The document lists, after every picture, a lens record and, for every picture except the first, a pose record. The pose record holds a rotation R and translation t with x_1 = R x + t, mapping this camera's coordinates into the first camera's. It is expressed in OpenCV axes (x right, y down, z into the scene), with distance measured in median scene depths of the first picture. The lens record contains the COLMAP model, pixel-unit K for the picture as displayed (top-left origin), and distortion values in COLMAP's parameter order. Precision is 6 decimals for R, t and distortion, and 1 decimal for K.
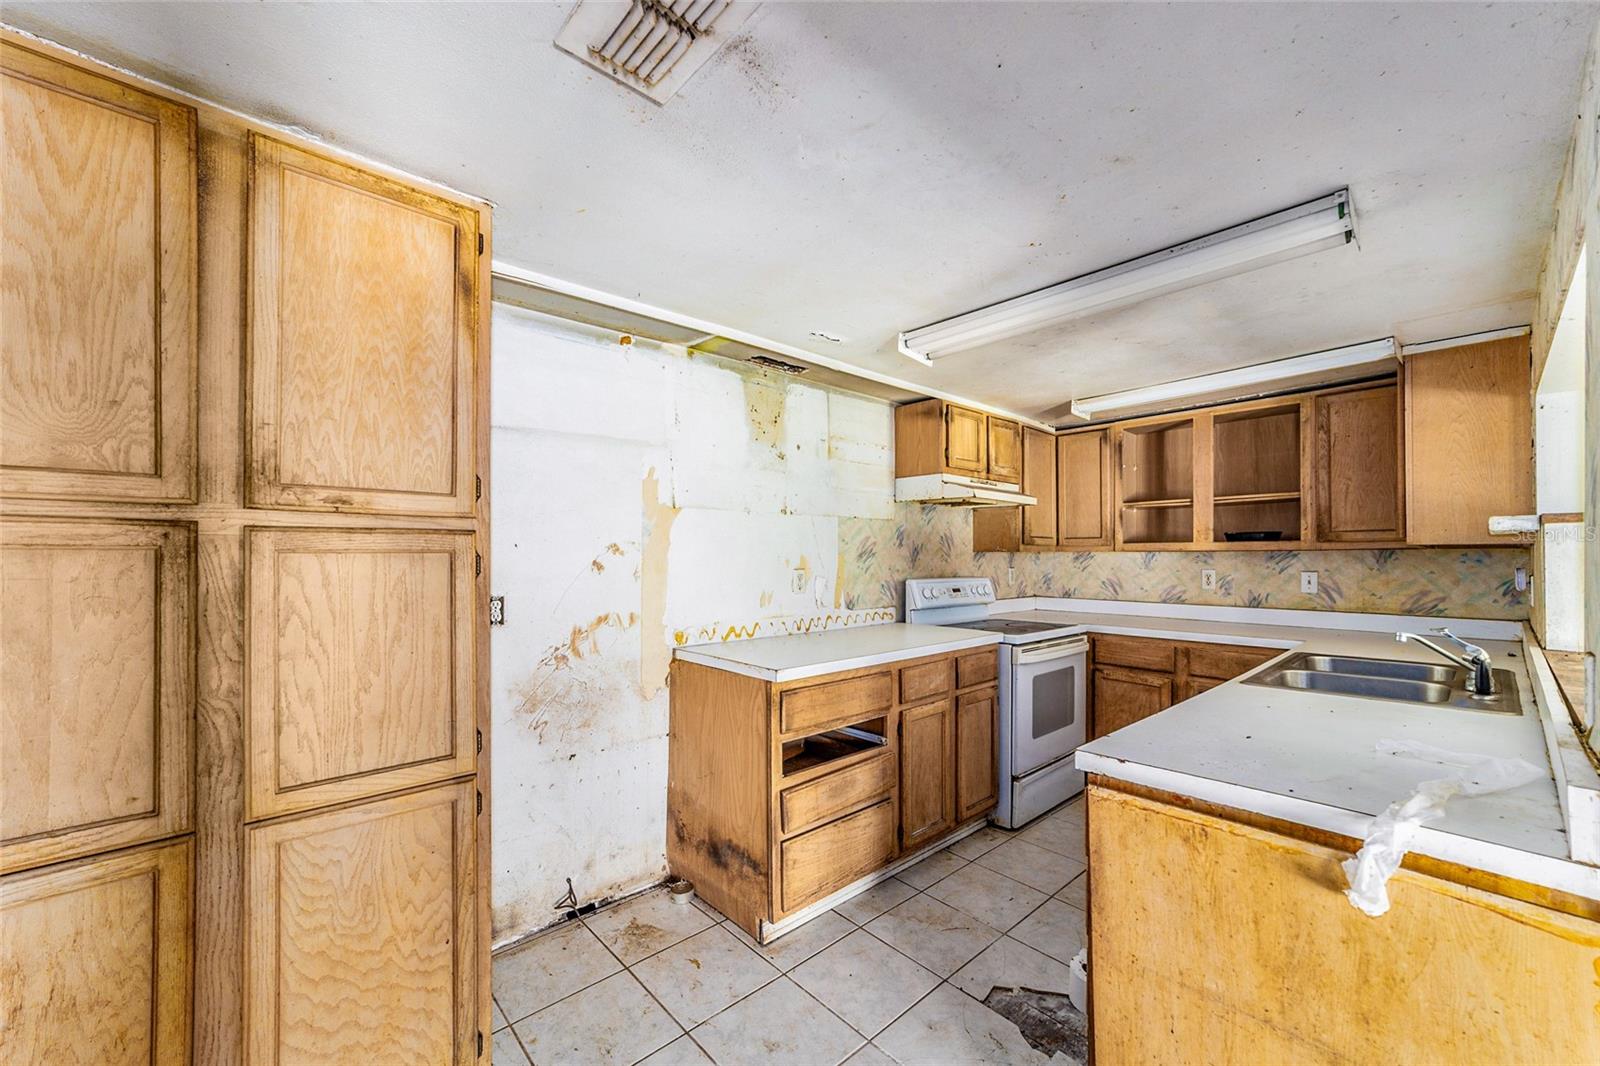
lens RADIAL K [[616.8, 0, 797.1], [0, 616.8, 543.8], [0, 0, 1]] dist [-0.009480, 0.005105]
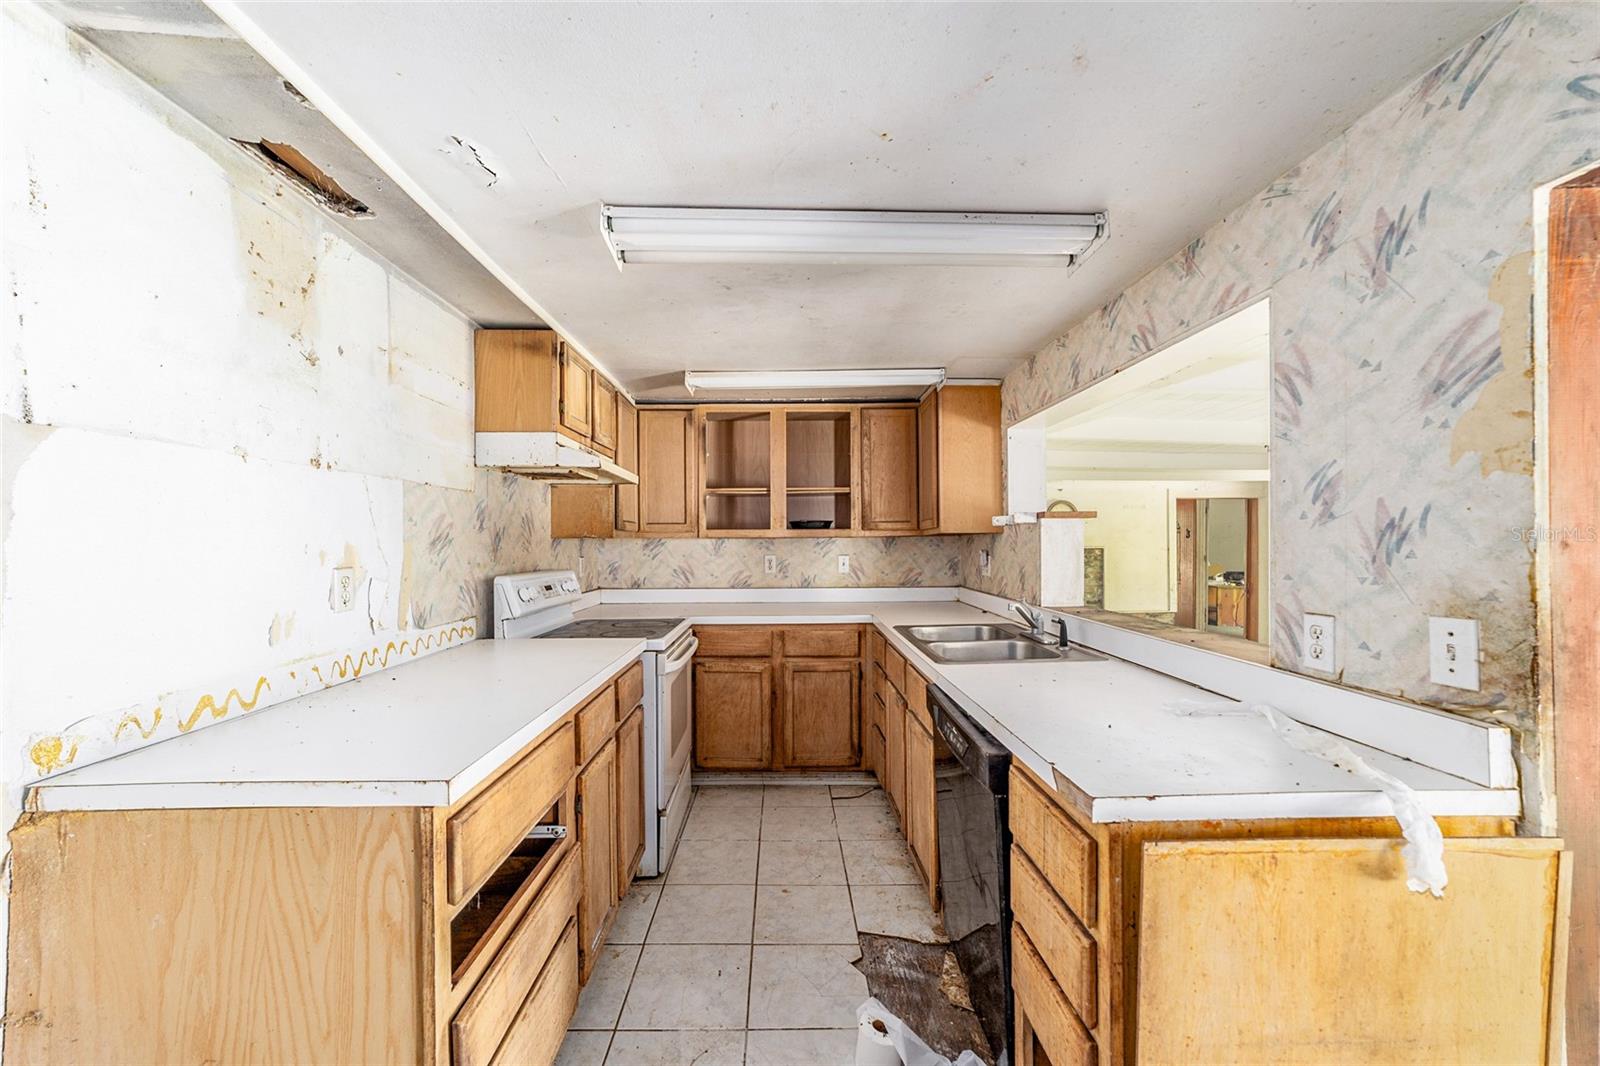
lens RADIAL K [[616.8, 0, 798.6], [0, 616.8, 538.2], [0, 0, 1]] dist [-0.009480, 0.005105]
pose [[0.654709, 0.001757, 0.755879, -0.142183], [-0.011002, 0.999914, 0.007206, 0.005174], [-0.755801, -0.013034, 0.654672, 0.308925]]
